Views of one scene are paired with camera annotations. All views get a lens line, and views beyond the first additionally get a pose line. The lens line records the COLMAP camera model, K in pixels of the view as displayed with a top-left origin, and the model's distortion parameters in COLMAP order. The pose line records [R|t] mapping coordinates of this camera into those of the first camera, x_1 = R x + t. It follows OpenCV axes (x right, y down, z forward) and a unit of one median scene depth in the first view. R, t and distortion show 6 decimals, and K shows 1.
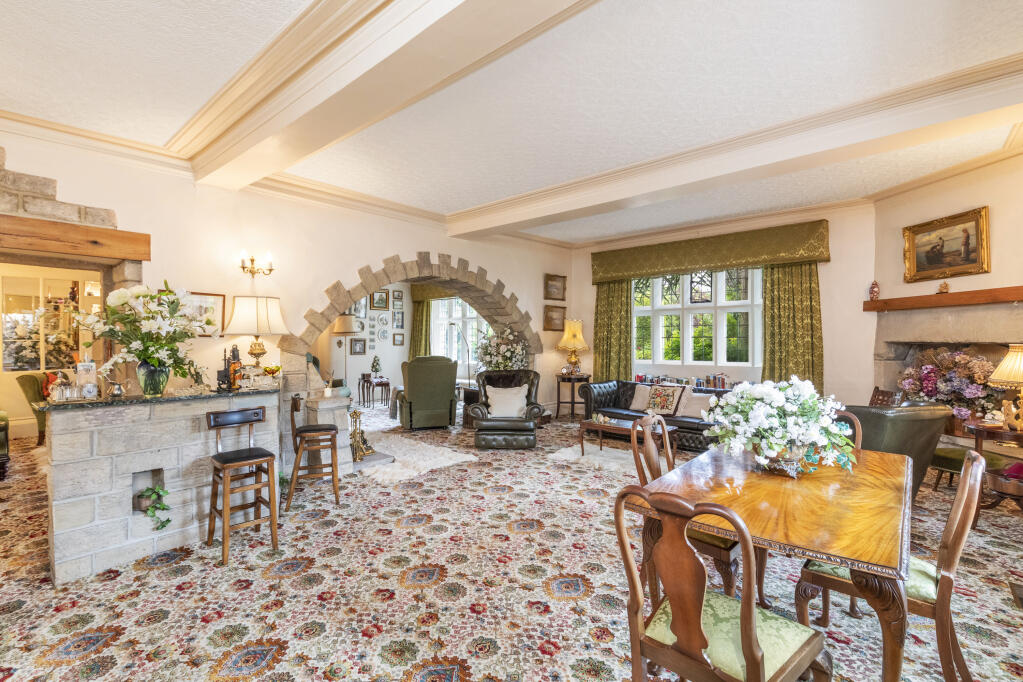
lens RADIAL K [[452.6, 0, 507.0], [0, 452.6, 338.9], [0, 0, 1]] dist [0.003186, -0.000054]
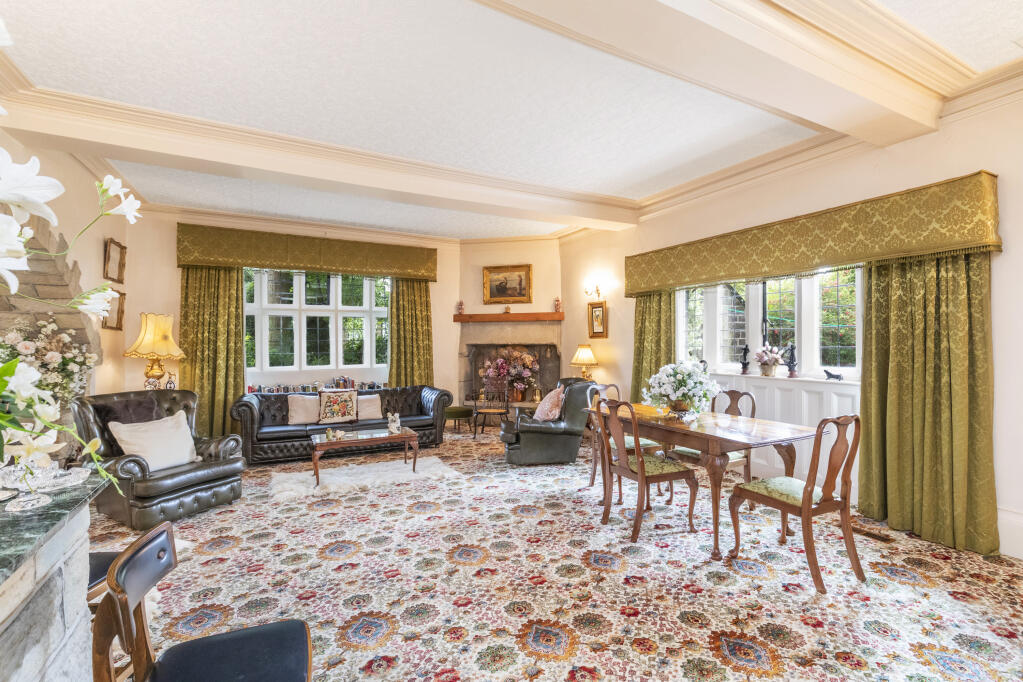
lens RADIAL K [[452.6, 0, 510.0], [0, 452.6, 343.8], [0, 0, 1]] dist [0.003186, -0.000054]
pose [[0.357905, -0.000597, 0.933758, -0.490279], [0.002479, 0.999997, -0.000311, 0.006898], [-0.933755, 0.002426, 0.357905, 0.407057]]
